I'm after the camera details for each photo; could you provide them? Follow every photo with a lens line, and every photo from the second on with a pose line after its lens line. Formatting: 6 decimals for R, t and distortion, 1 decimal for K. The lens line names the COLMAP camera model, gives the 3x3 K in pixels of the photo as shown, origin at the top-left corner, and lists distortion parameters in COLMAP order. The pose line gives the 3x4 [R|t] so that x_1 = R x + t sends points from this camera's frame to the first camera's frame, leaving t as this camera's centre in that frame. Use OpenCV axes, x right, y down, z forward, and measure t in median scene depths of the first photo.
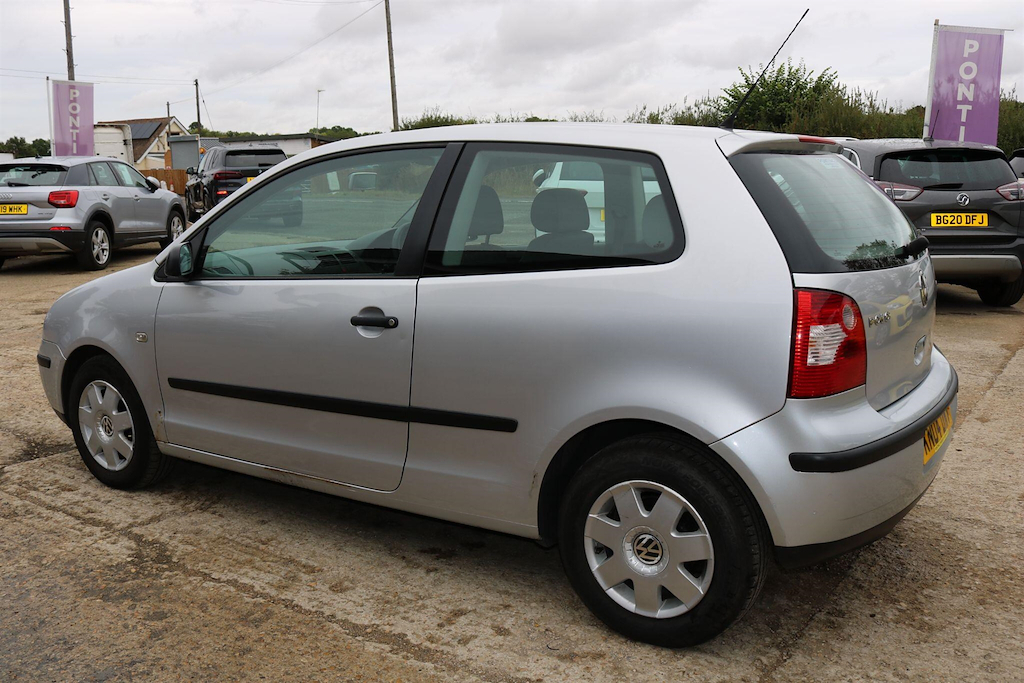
lens RADIAL K [[964.6, 0, 504.6], [0, 964.6, 335.6], [0, 0, 1]] dist [-0.145921, 0.144088]
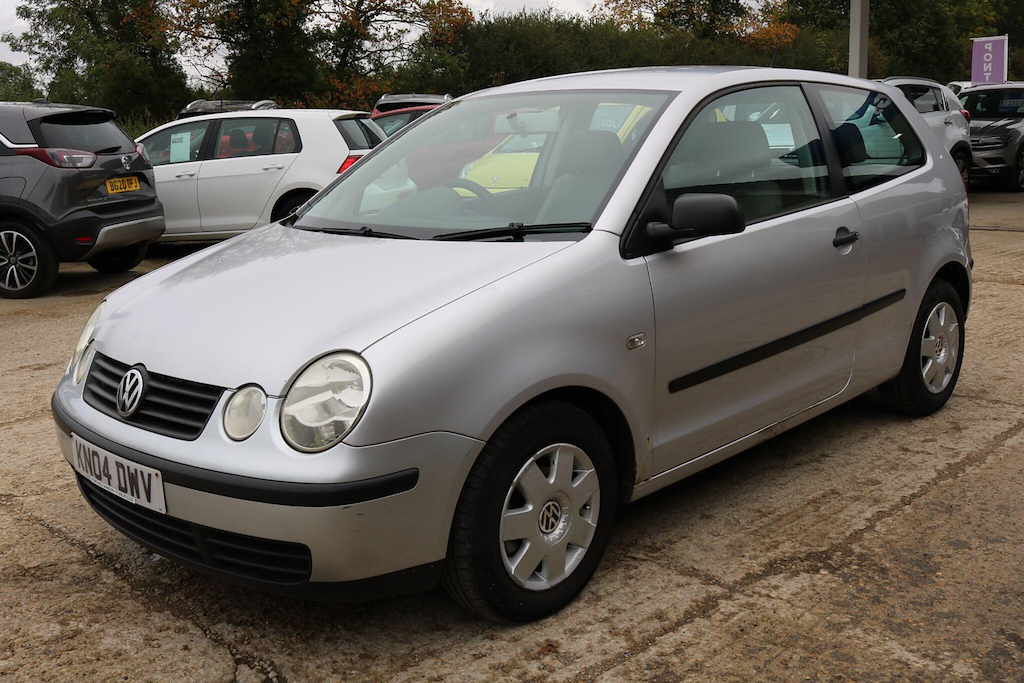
lens RADIAL K [[1066.8, 0, 512.0], [0, 1066.8, 341.5], [0, 0, 1]] dist [-0.094550, 0.051925]
pose [[0.179536, -0.197298, 0.963764, -1.221628], [0.195836, 0.967242, 0.161528, -0.150710], [-0.964062, 0.159739, 0.212293, 0.976770]]
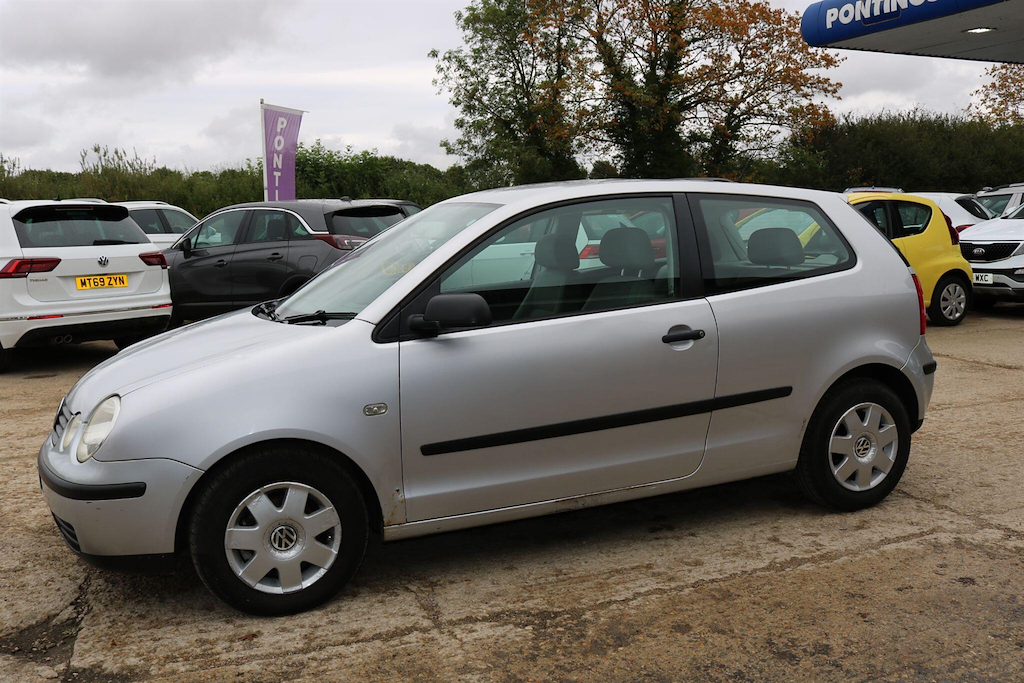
lens RADIAL K [[939.2, 0, 513.0], [0, 939.2, 330.6], [0, 0, 1]] dist [-0.144204, 0.123329]
pose [[0.563180, -0.105030, 0.819632, -1.063341], [0.164742, 0.986249, 0.013185, -0.063368], [-0.809746, 0.127603, 0.572738, 0.424847]]
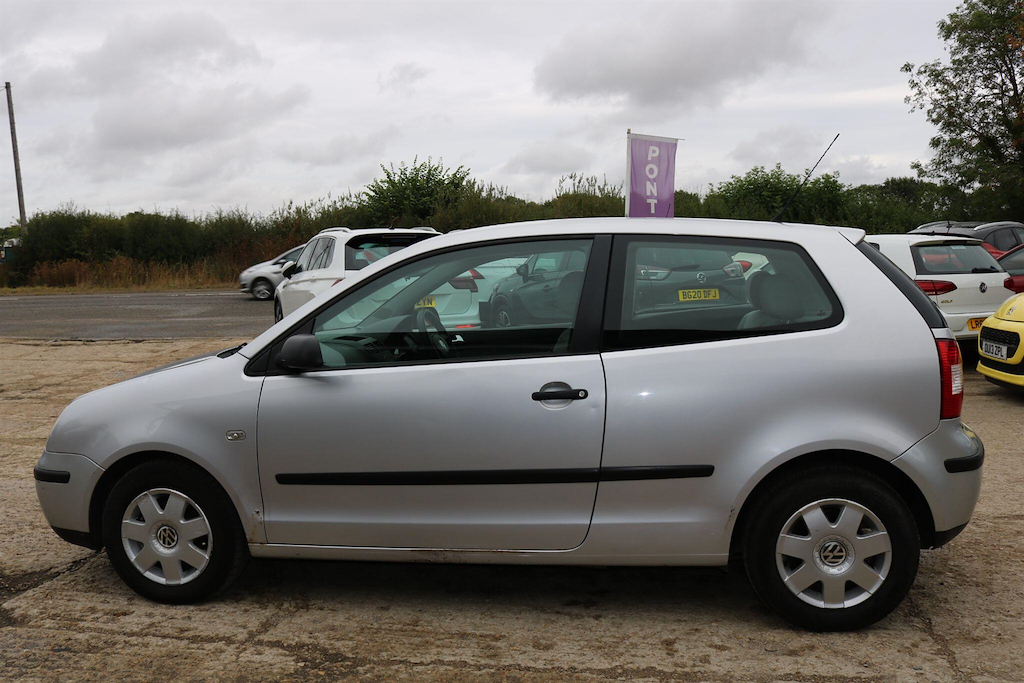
lens RADIAL K [[939.2, 0, 513.0], [0, 939.2, 330.6], [0, 0, 1]] dist [-0.144204, 0.123329]
pose [[0.910780, -0.044500, 0.410487, -0.537694], [0.084301, 0.993275, -0.079366, -0.005876], [-0.404195, 0.106890, 0.908406, 0.029662]]
